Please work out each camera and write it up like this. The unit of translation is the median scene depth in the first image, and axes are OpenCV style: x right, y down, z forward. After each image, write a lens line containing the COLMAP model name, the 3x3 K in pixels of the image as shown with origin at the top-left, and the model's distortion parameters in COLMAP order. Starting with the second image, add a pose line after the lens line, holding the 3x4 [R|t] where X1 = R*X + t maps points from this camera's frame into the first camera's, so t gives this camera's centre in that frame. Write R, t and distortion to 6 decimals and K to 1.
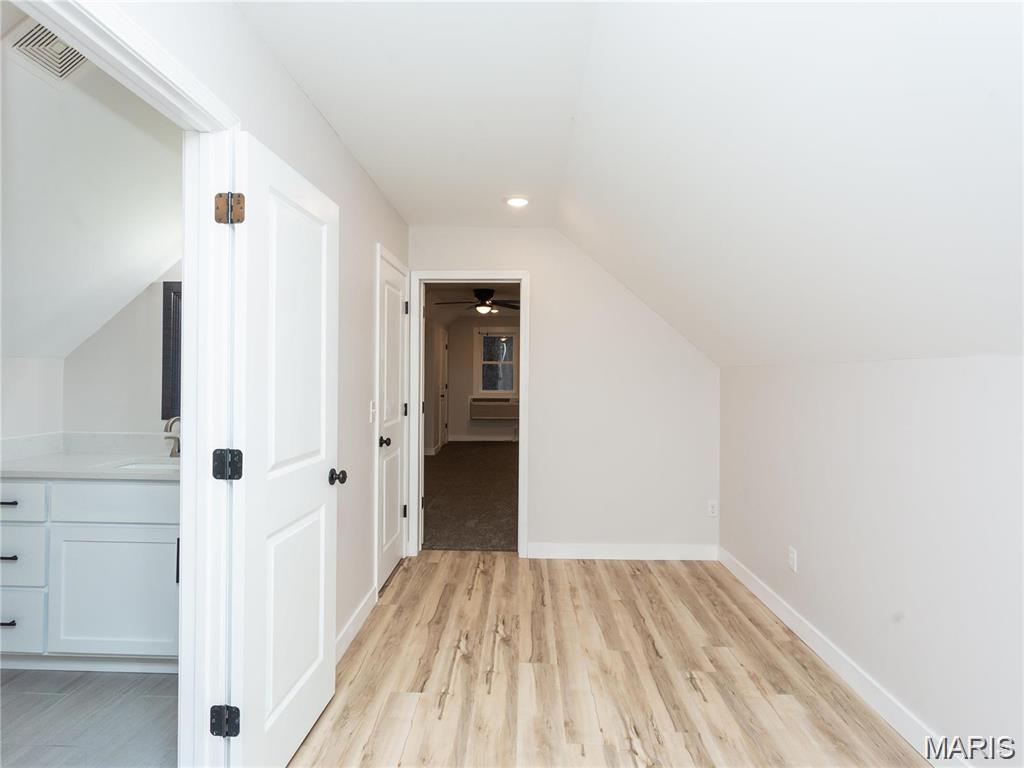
lens RADIAL K [[539.7, 0, 504.3], [0, 539.7, 377.1], [0, 0, 1]] dist [0.001920, 0.000661]
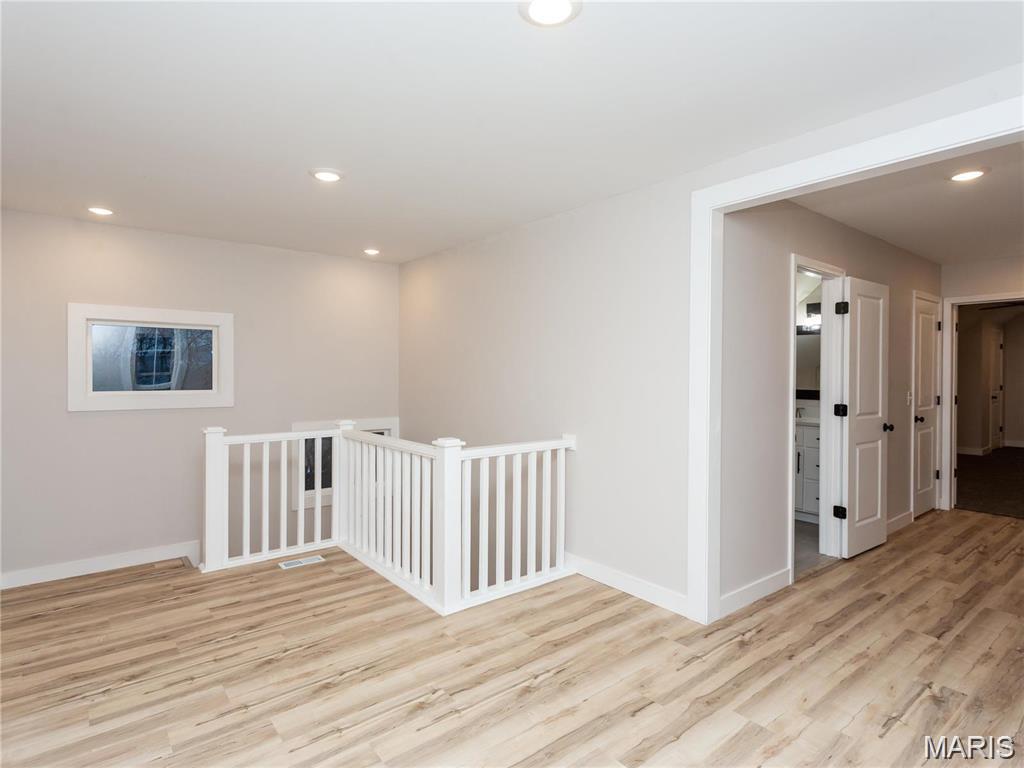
lens RADIAL K [[539.7, 0, 506.2], [0, 539.7, 382.6], [0, 0, 1]] dist [0.001920, 0.000661]
pose [[0.640722, 0.001882, -0.767771, 0.198166], [0.001072, 0.999994, 0.003345, 0.011125], [0.767772, -0.002966, 0.640716, -0.851954]]
